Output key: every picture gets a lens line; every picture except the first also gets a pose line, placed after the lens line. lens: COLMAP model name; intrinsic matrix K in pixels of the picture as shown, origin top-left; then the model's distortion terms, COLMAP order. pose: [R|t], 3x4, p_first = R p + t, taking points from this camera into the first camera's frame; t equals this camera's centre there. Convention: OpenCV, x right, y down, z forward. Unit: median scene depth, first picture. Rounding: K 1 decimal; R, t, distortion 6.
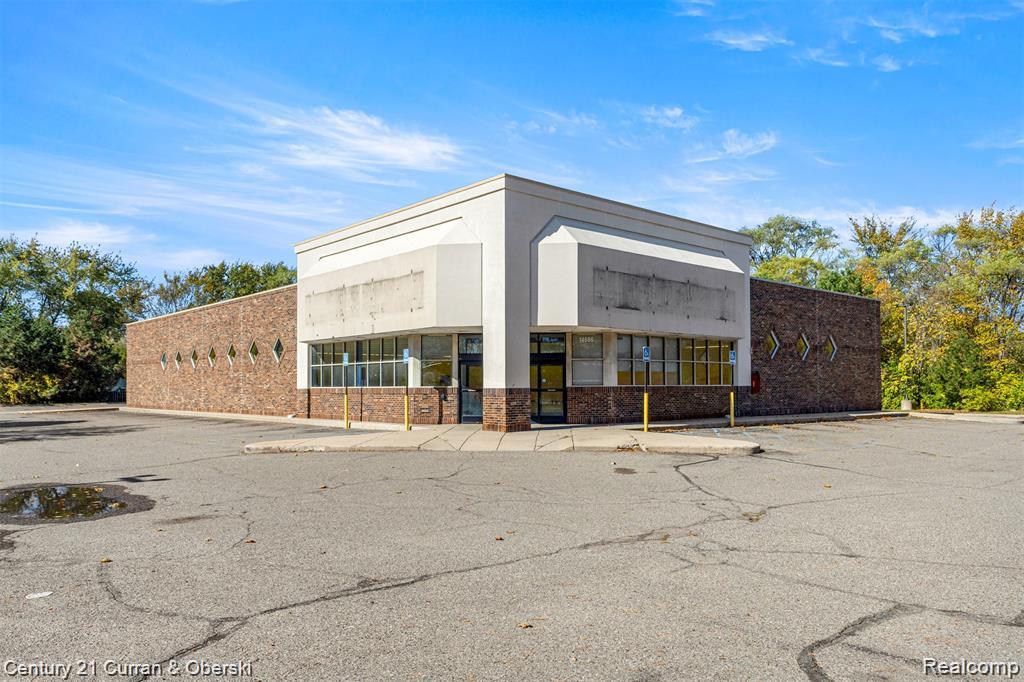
lens RADIAL K [[742.0, 0, 522.0], [0, 742.0, 382.9], [0, 0, 1]] dist [0.003712, -0.000311]
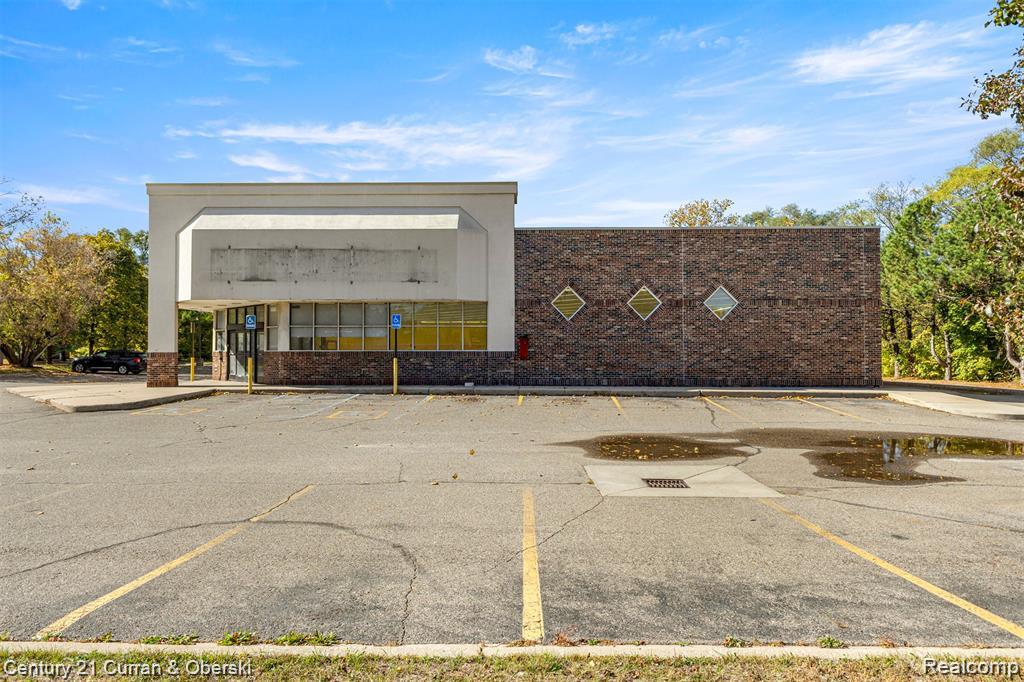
lens RADIAL K [[678.0, 0, 520.9], [0, 678.0, 340.2], [0, 0, 1]] dist [0.001647, -0.002470]
pose [[0.732431, -0.005416, -0.680820, 1.039339], [0.001051, 0.999976, -0.006824, -0.004395], [0.680840, 0.004283, 0.732419, 0.494299]]
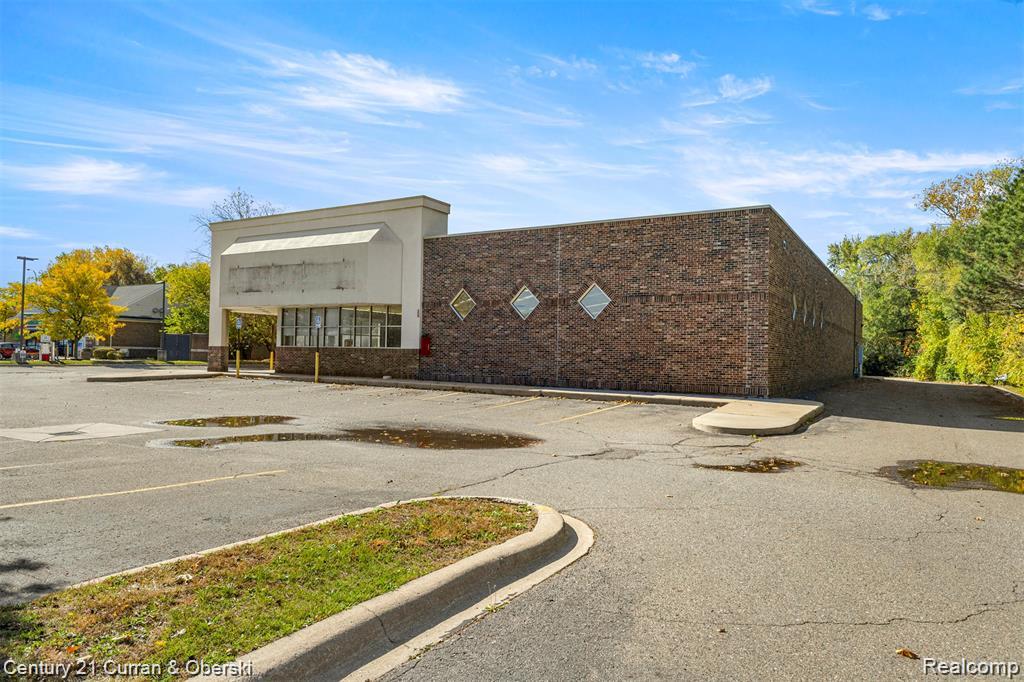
lens RADIAL K [[690.9, 0, 515.3], [0, 690.9, 347.1], [0, 0, 1]] dist [-0.006048, -0.003069]
pose [[0.288109, -0.002578, -0.957594, 1.460457], [-0.016959, 0.999826, -0.007794, 0.007925], [0.957447, 0.018486, 0.288016, 1.031426]]
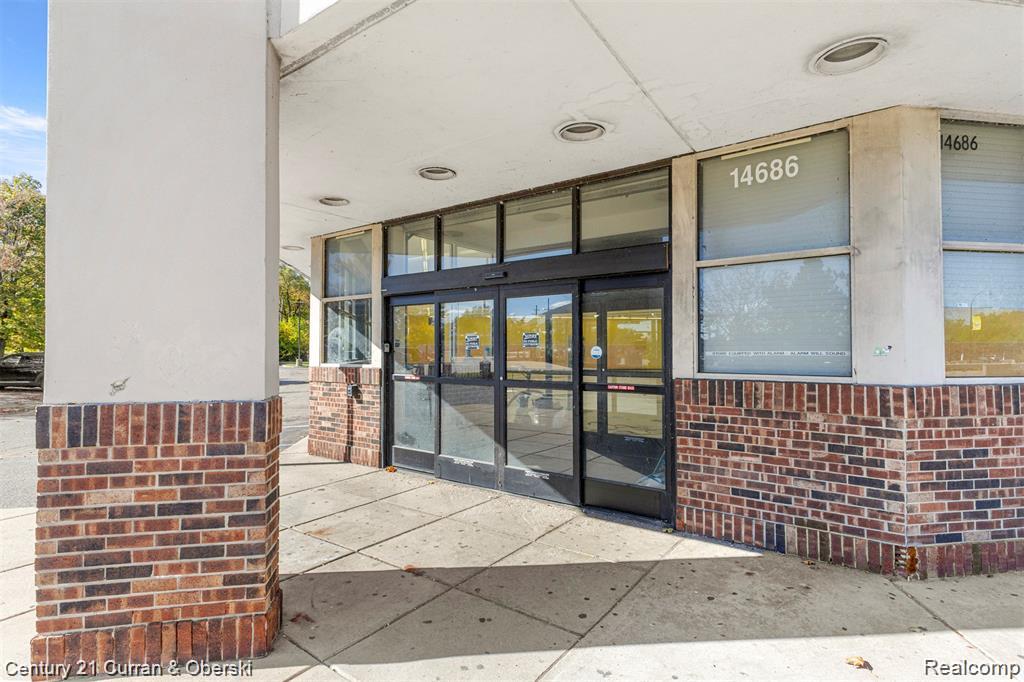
lens RADIAL K [[509.9, 0, 512.4], [0, 509.9, 338.6], [0, 0, 1]] dist [0.012075, -0.000367]
pose [[0.835936, -0.006185, -0.548792, 0.106157], [-0.001835, 0.999899, -0.014063, -0.005016], [0.548824, 0.012763, 0.835841, 0.812053]]
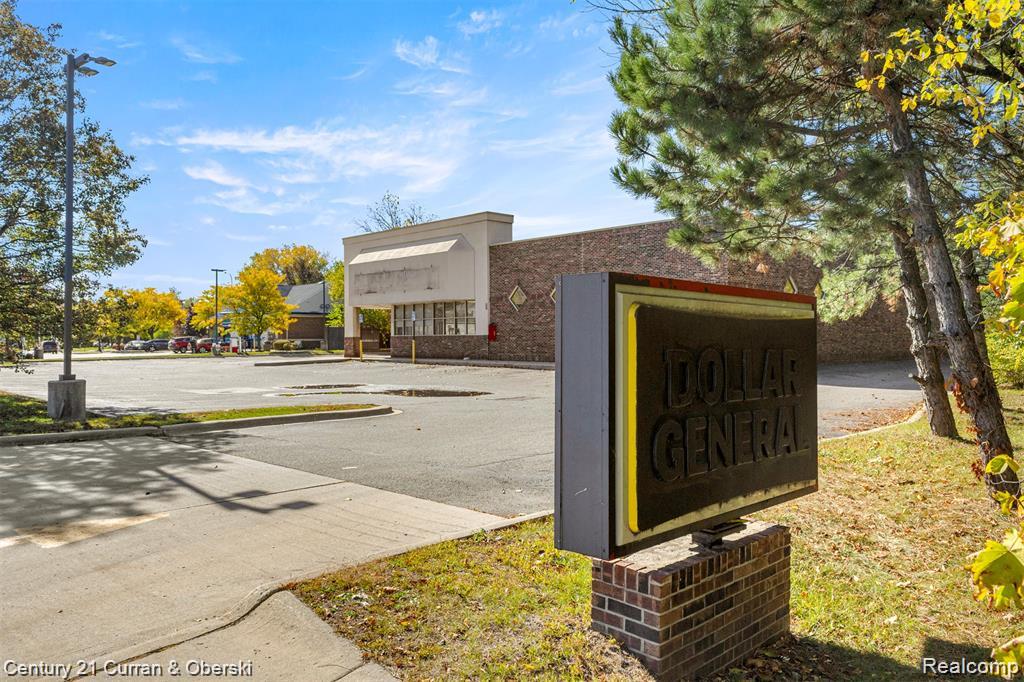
lens RADIAL K [[772.7, 0, 511.8], [0, 772.7, 334.6], [0, 0, 1]] dist [0.007785, 0.000660]
pose [[0.021166, -0.001185, -0.999775, 1.890432], [0.011790, 0.999930, -0.000936, 0.005901], [0.999706, -0.011767, 0.021179, 1.215299]]
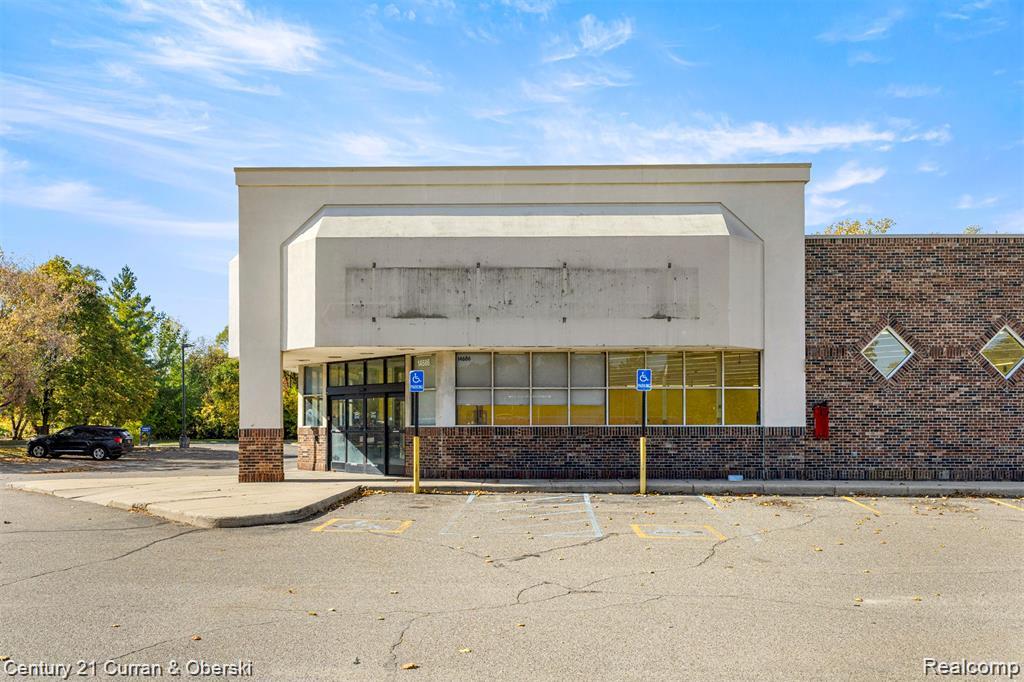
lens RADIAL K [[870.8, 0, 512.8], [0, 870.8, 426.1], [0, 0, 1]] dist [0.010782, -0.028102]
pose [[0.726069, 0.003868, -0.687611, 0.728404], [0.001390, 0.999974, 0.007093, -0.001824], [0.687621, -0.006105, 0.726044, 0.427550]]
